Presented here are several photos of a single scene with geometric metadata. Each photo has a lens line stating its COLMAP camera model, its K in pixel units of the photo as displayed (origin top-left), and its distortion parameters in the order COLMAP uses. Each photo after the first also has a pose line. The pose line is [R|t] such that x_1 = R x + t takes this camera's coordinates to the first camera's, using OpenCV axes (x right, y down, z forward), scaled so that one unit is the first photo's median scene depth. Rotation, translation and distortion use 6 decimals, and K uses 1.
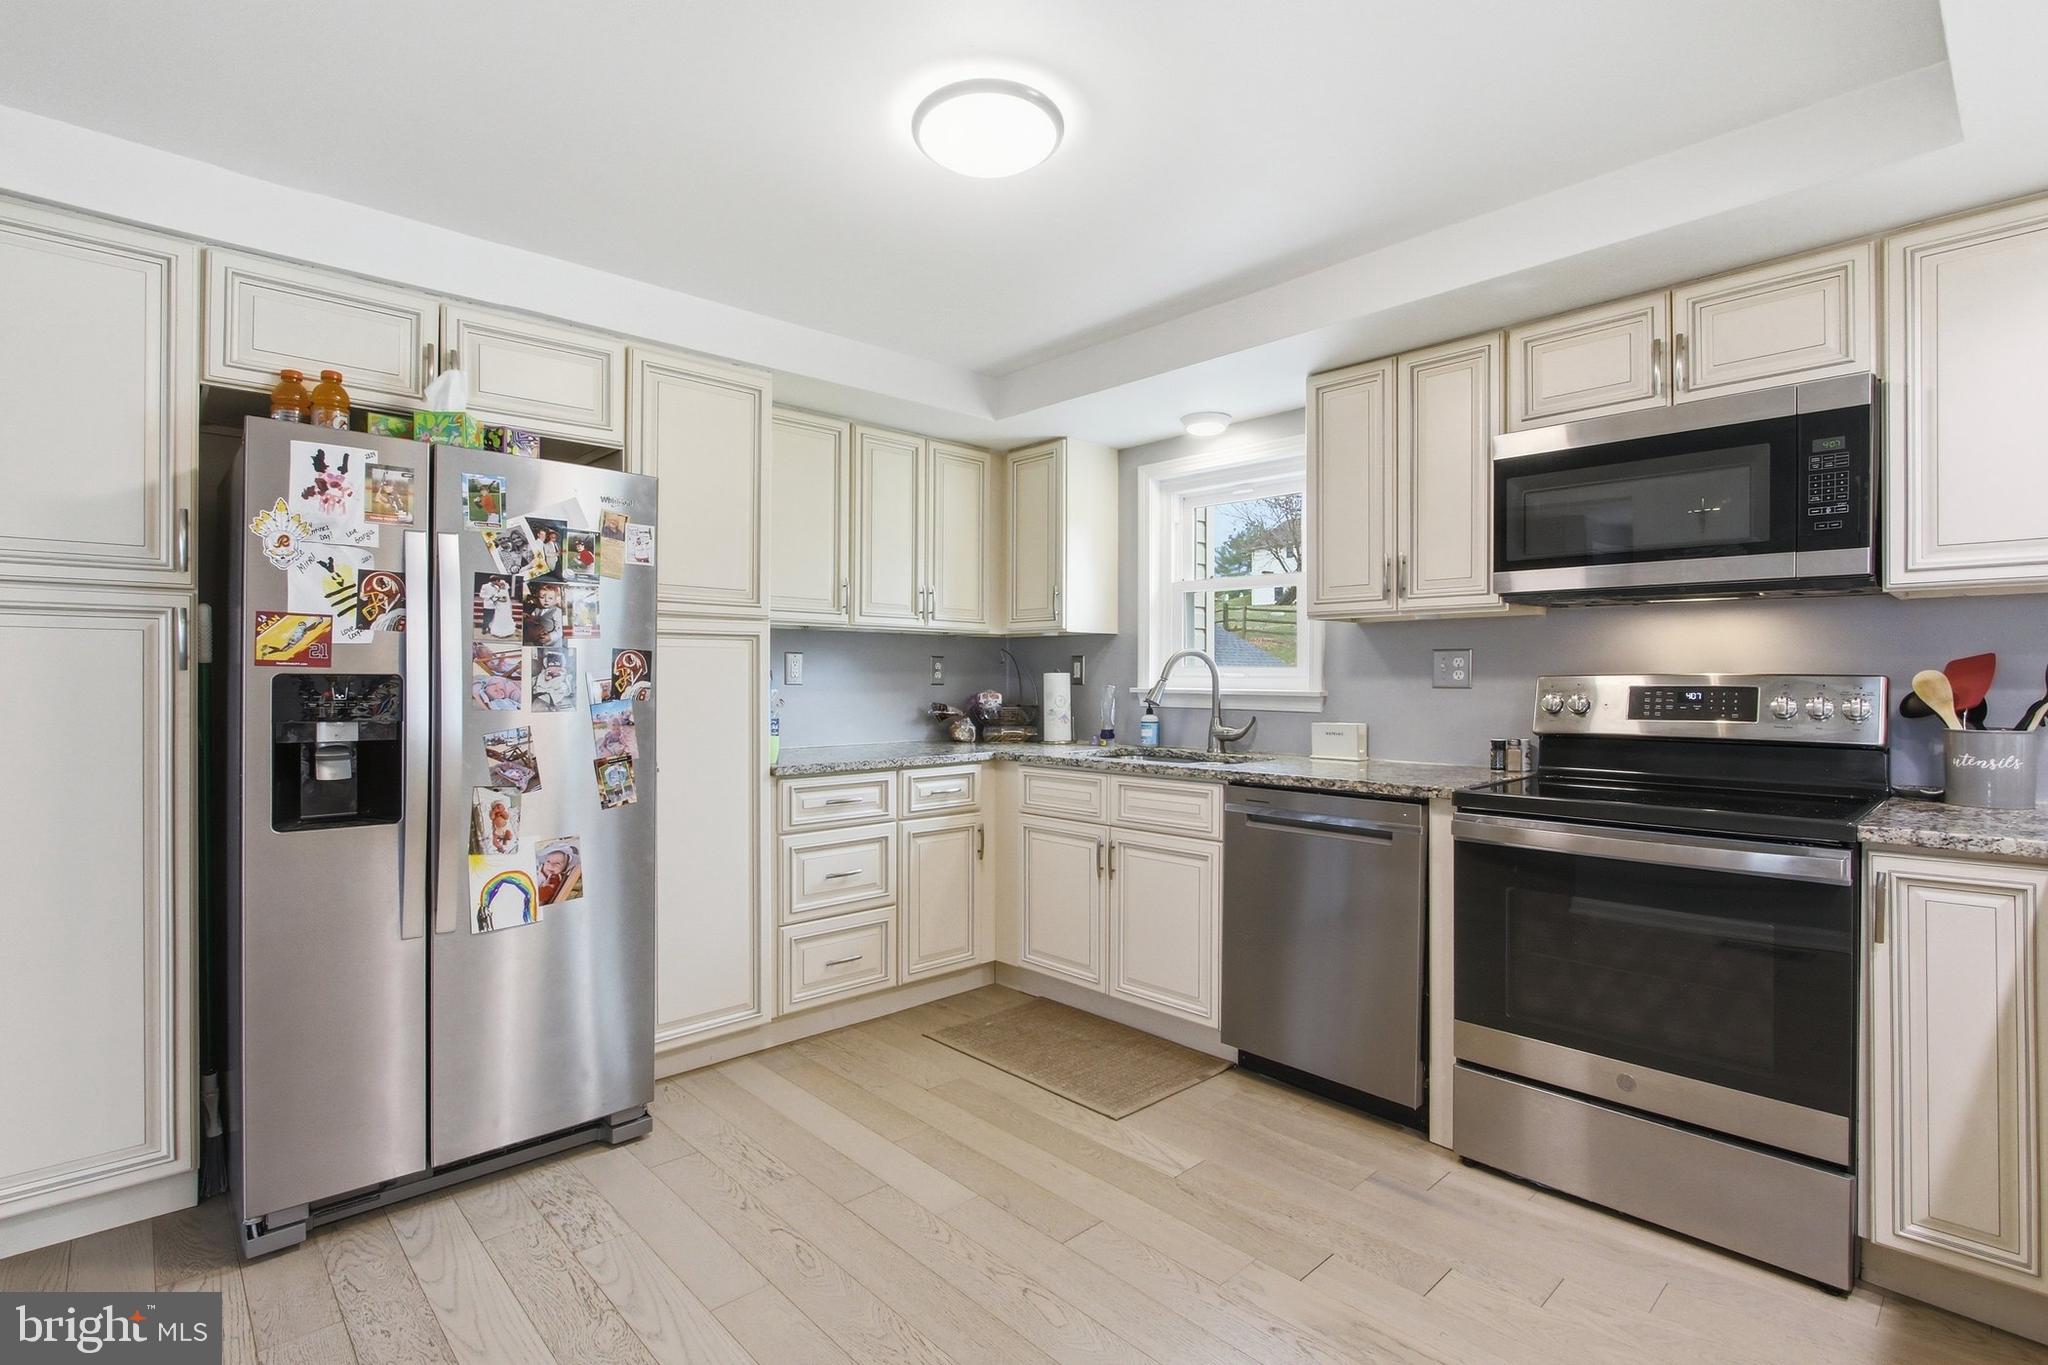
lens RADIAL K [[971.3, 0, 1030.9], [0, 971.3, 678.9], [0, 0, 1]] dist [-0.011054, 0.001280]
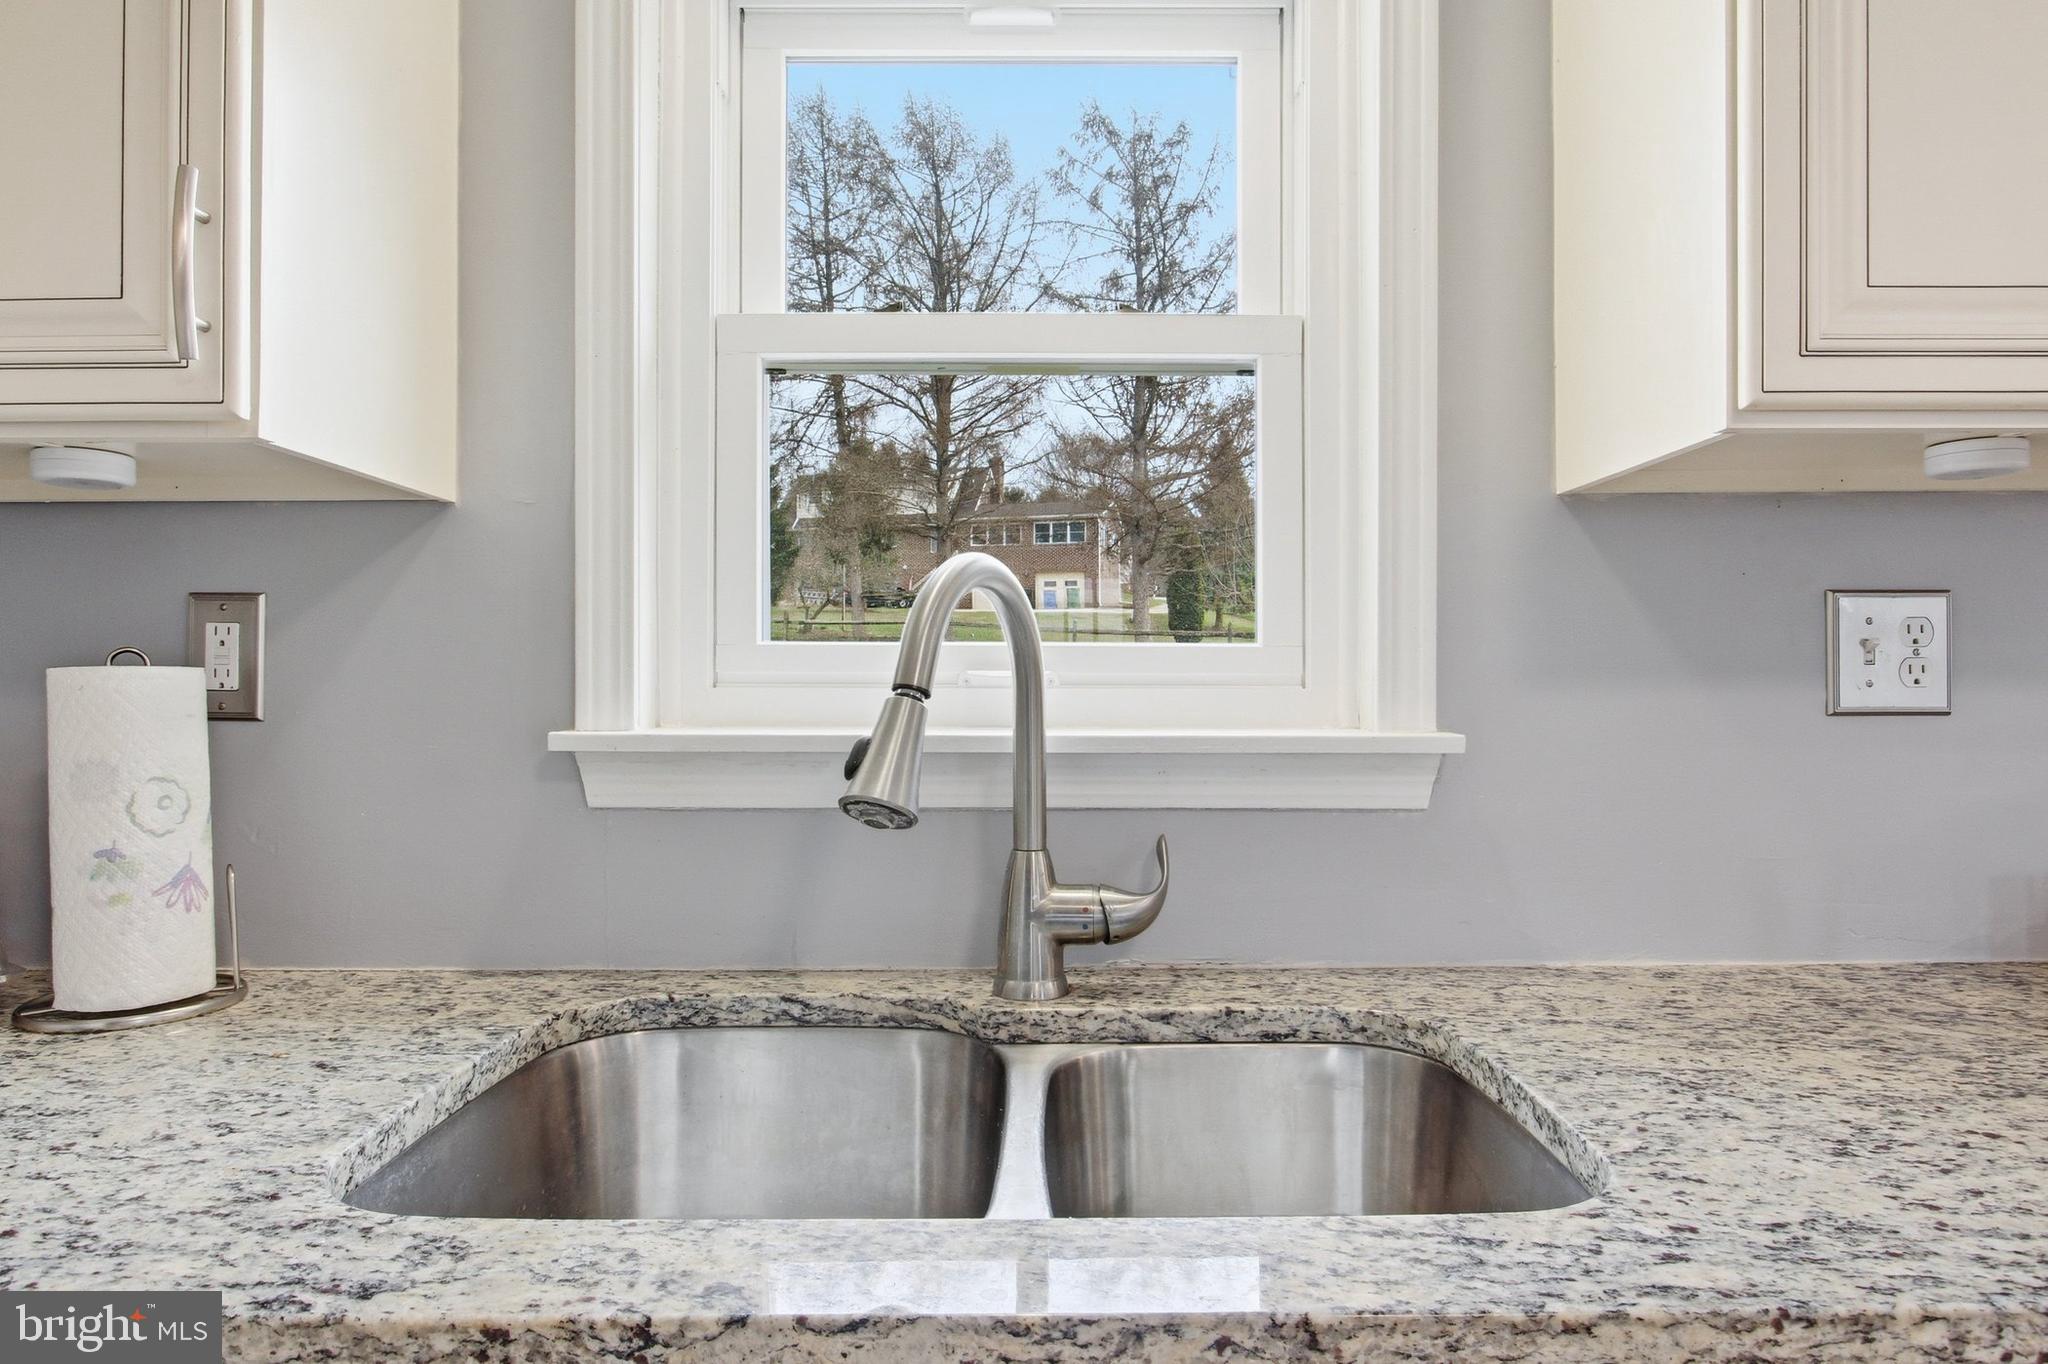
lens RADIAL K [[1216.6, 0, 1029.2], [0, 1216.6, 691.0], [0, 0, 1]] dist [-0.005115, -0.001481]
pose [[0.692922, -0.004656, 0.720997, -0.035816], [0.005297, 0.999985, 0.001366, -0.000435], [-0.720993, 0.002872, 0.692936, 0.940328]]
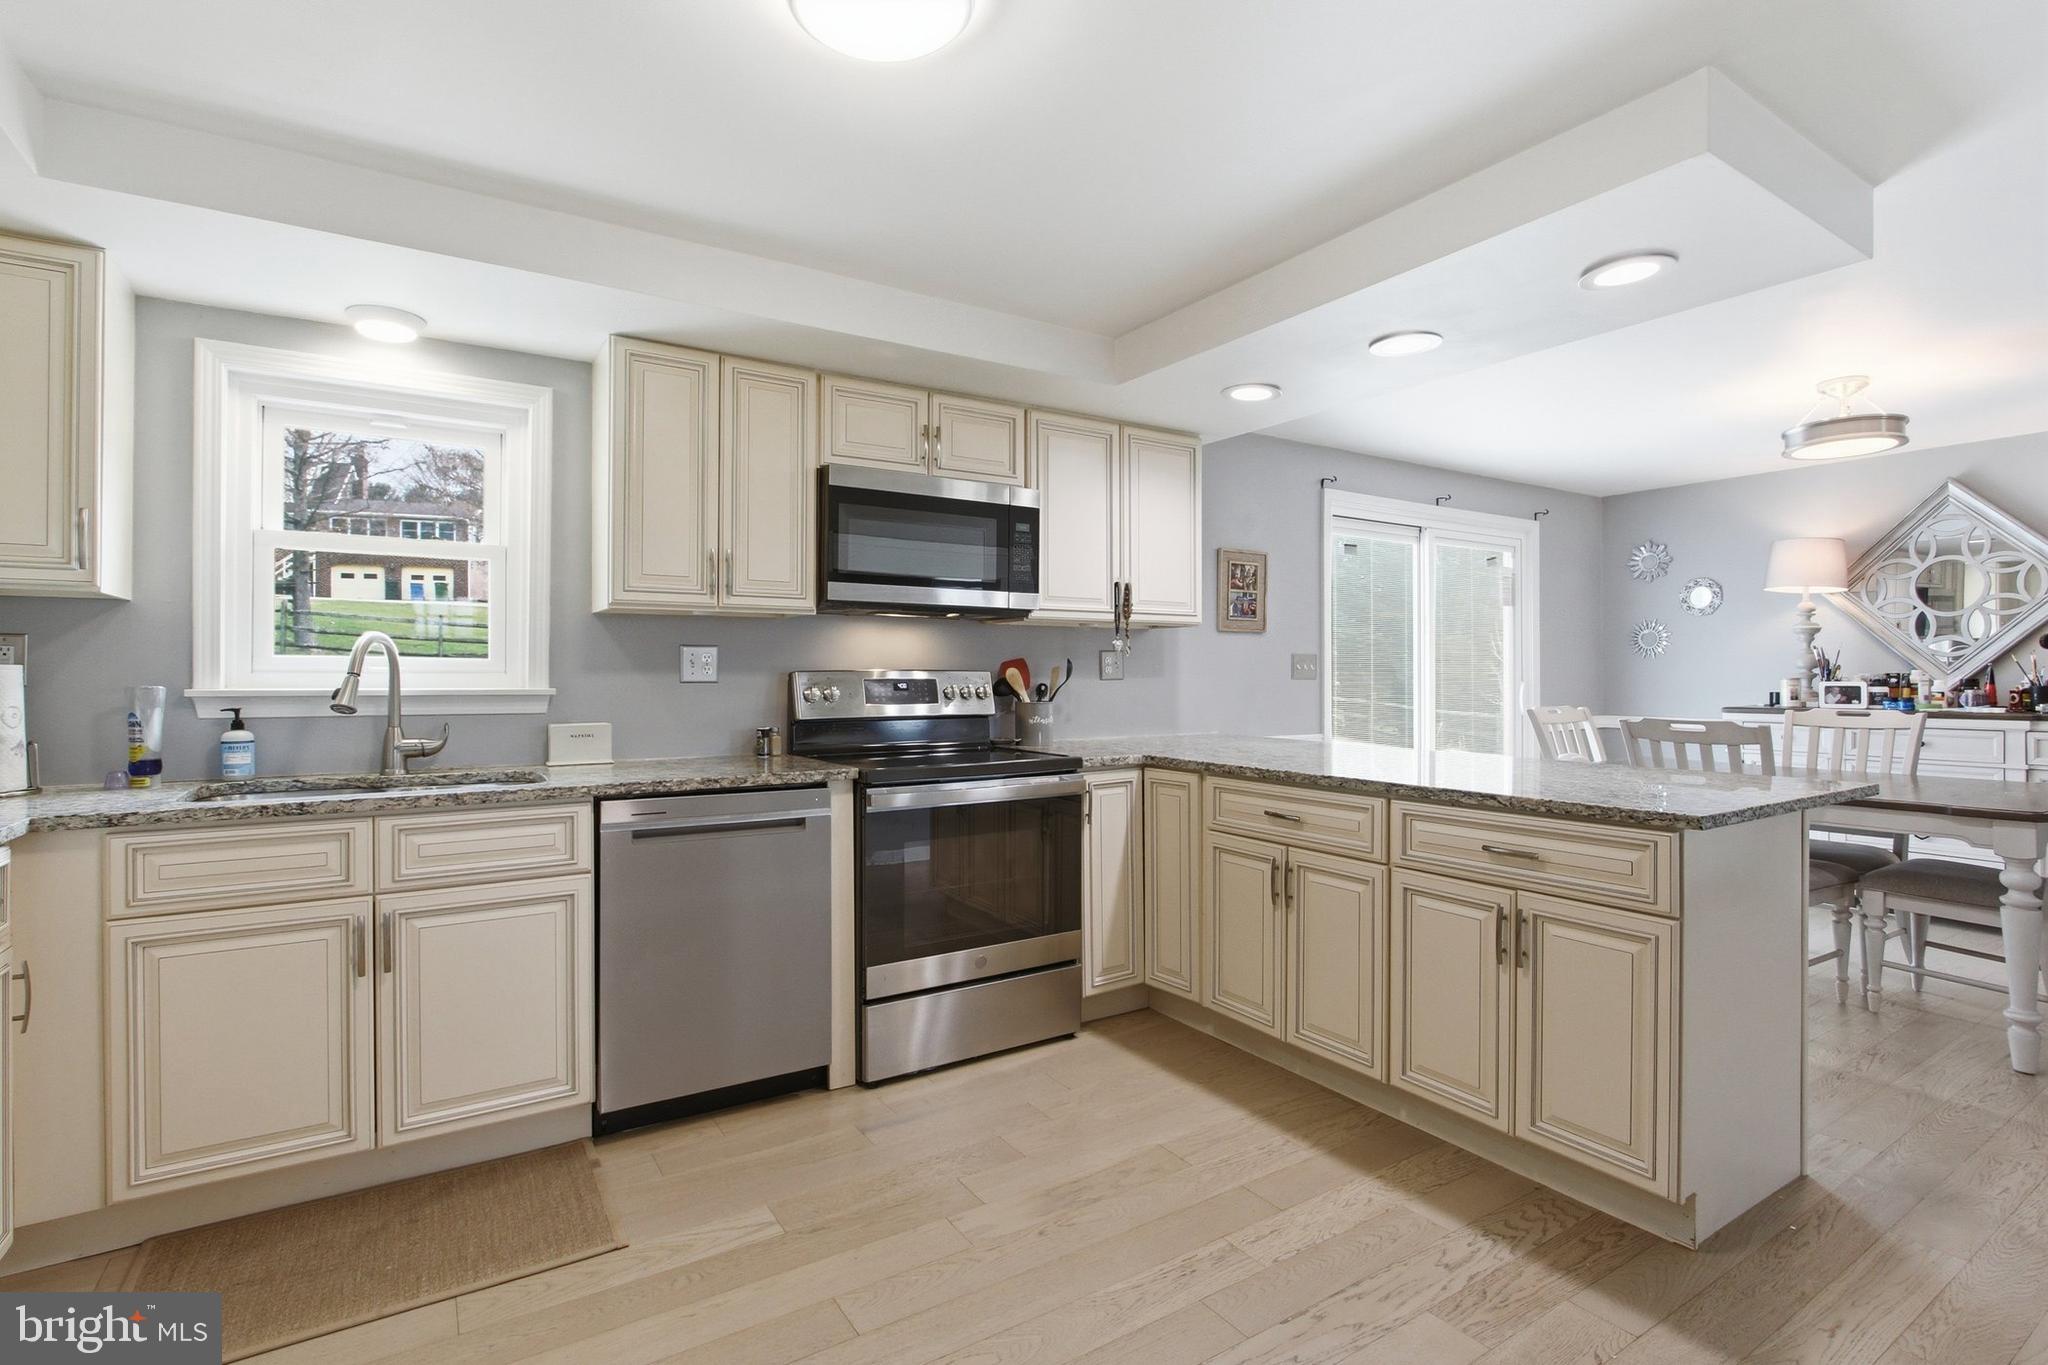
lens RADIAL K [[971.3, 0, 1015.0], [0, 971.3, 672.1], [0, 0, 1]] dist [-0.011054, 0.001280]
pose [[0.194129, -0.000757, 0.980976, -0.523187], [0.002011, 0.999998, 0.000373, -0.001341], [-0.980974, 0.001900, 0.194130, 0.471505]]
